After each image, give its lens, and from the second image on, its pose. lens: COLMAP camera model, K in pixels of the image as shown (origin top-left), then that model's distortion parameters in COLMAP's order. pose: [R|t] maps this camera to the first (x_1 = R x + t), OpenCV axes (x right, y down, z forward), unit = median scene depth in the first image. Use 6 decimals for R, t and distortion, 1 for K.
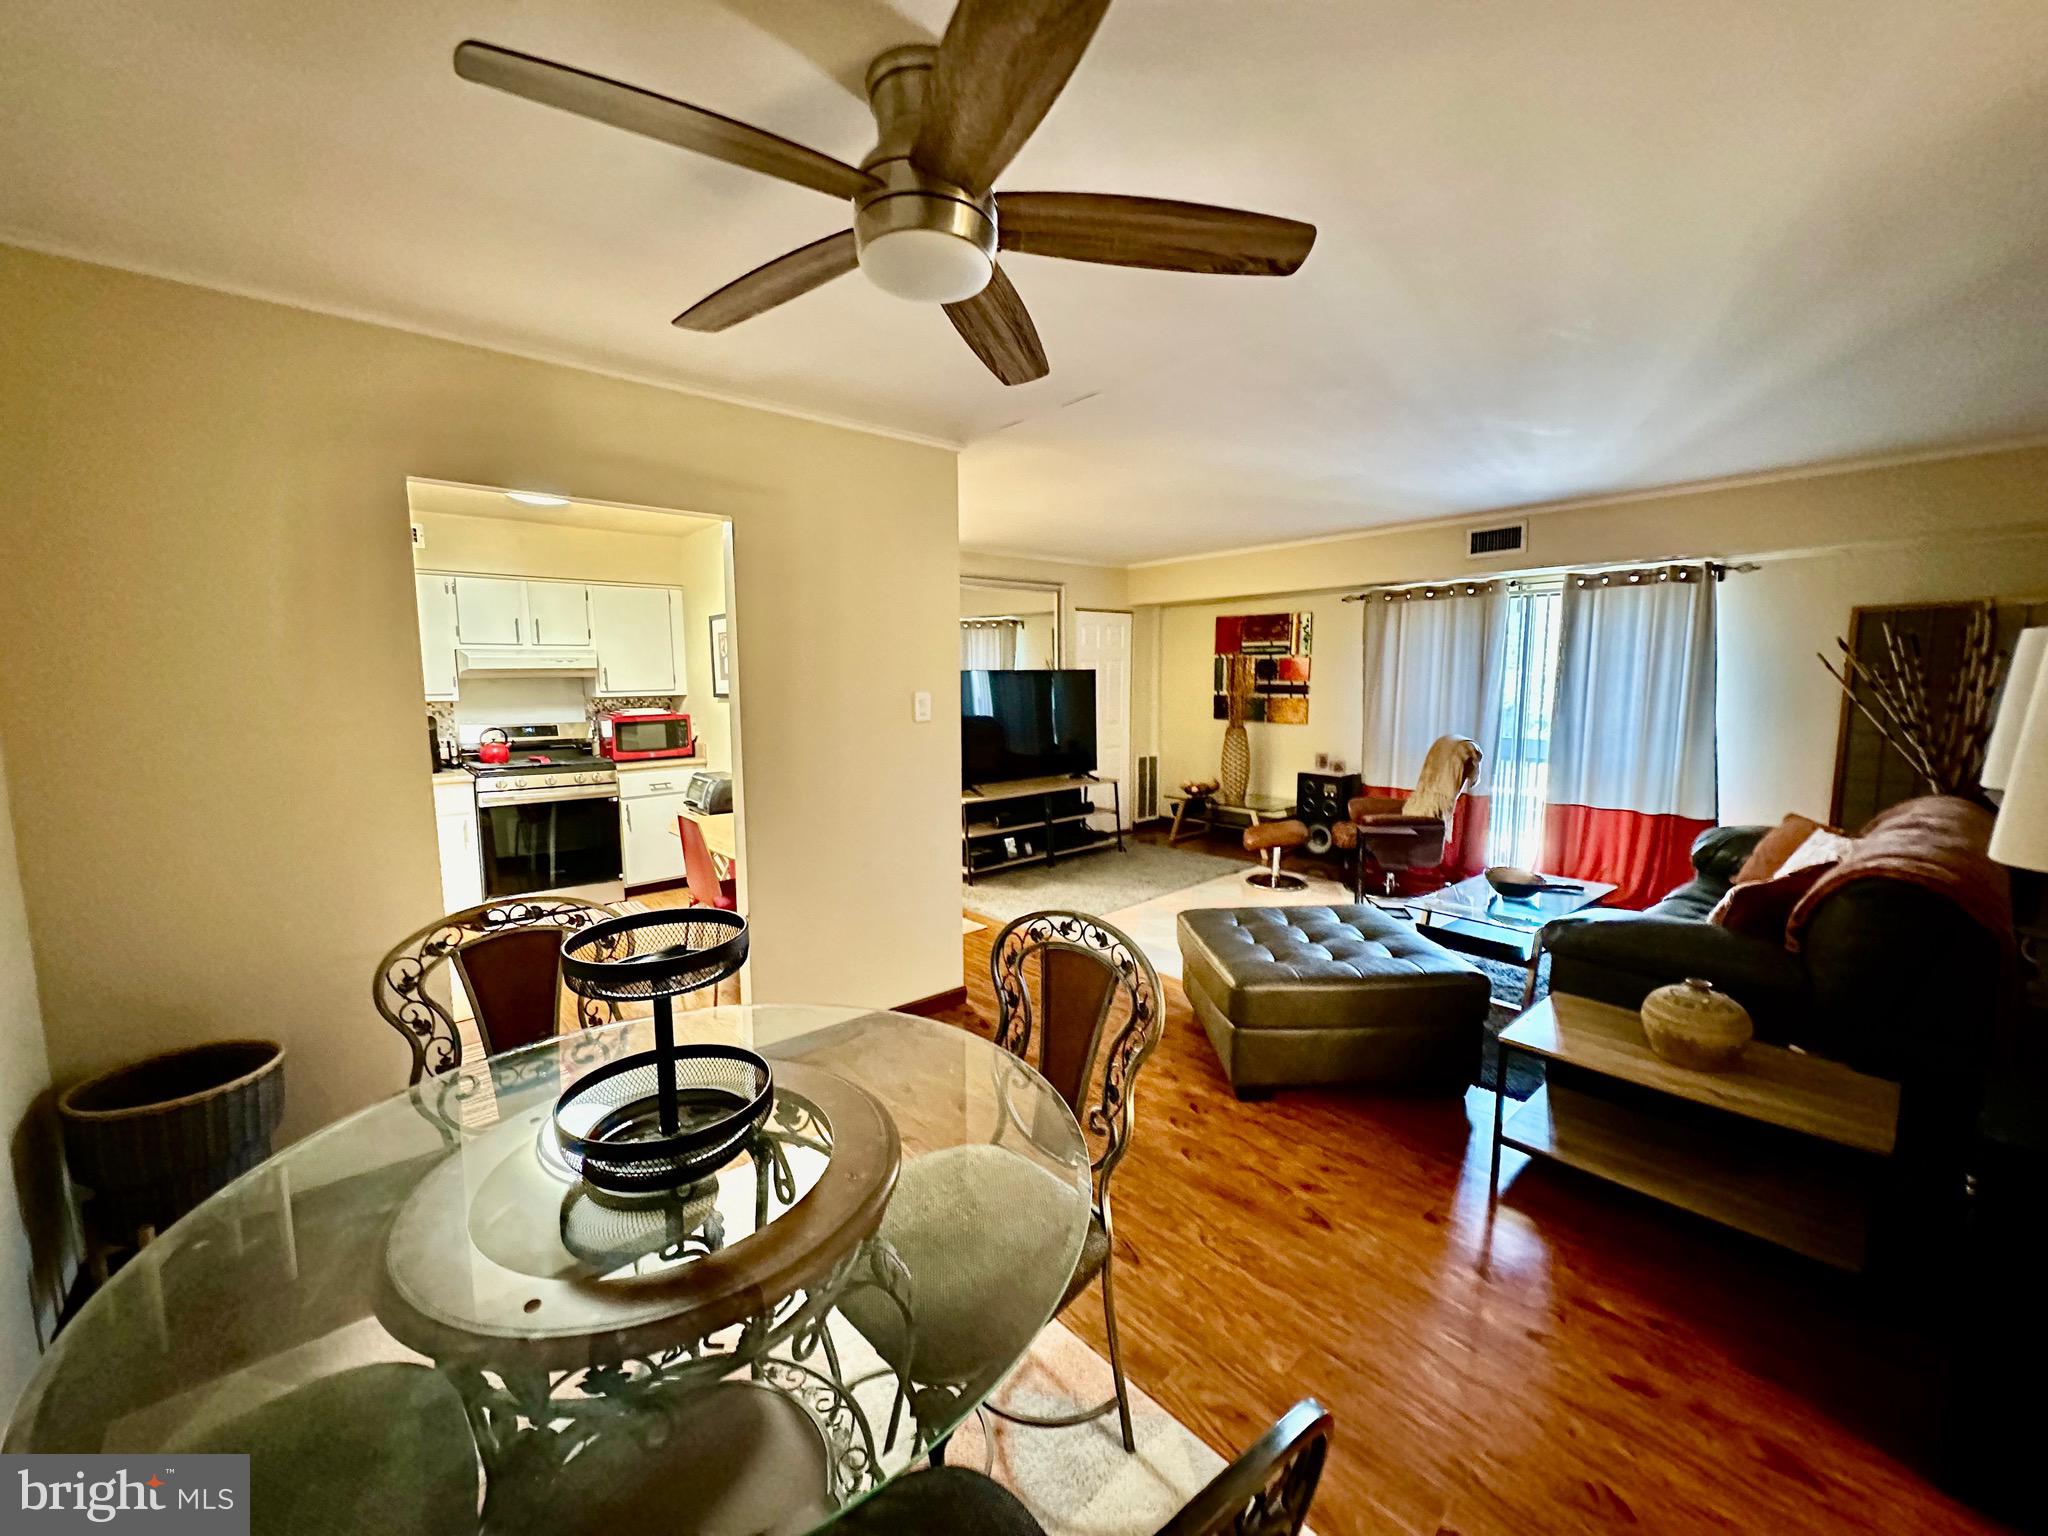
lens RADIAL K [[811.2, 0, 1024.0], [0, 811.2, 768.0], [0, 0, 1]] dist [-0.004637, 0.000976]
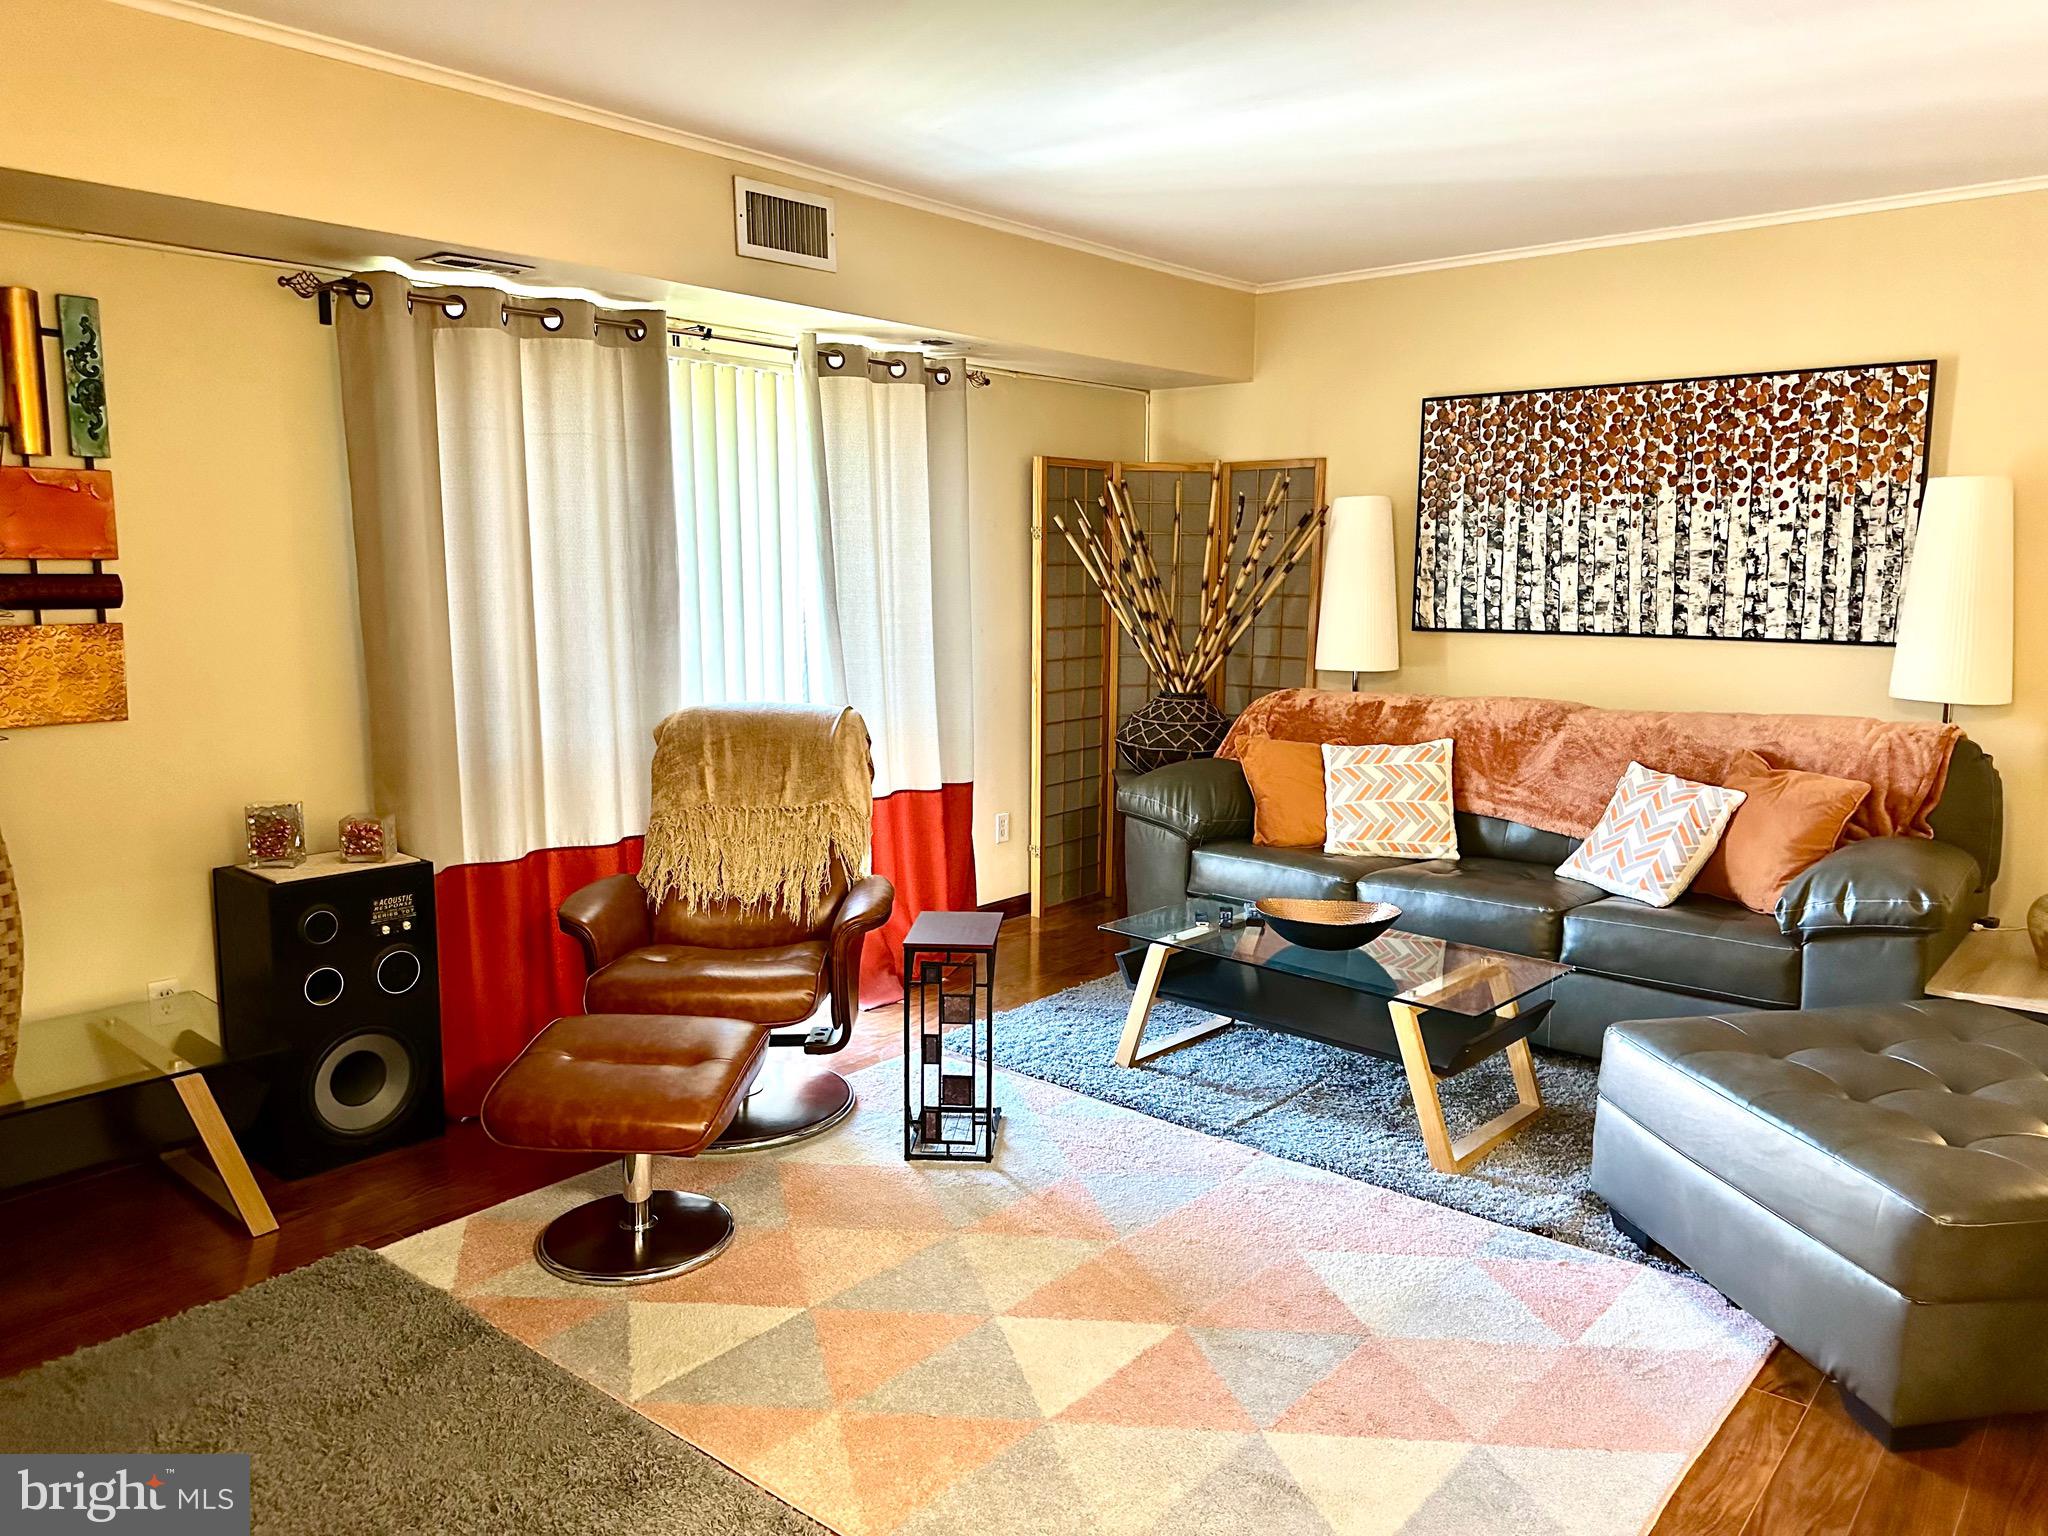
lens RADIAL K [[1438.8, 0, 1024.0], [0, 1438.8, 768.0], [0, 0, 1]] dist [0.076214, -0.131590]
pose [[-0.125060, -0.136104, 0.982769, -0.186906], [0.117236, 0.981579, 0.150858, -0.082646], [-0.985198, 0.134082, -0.106801, 0.826898]]
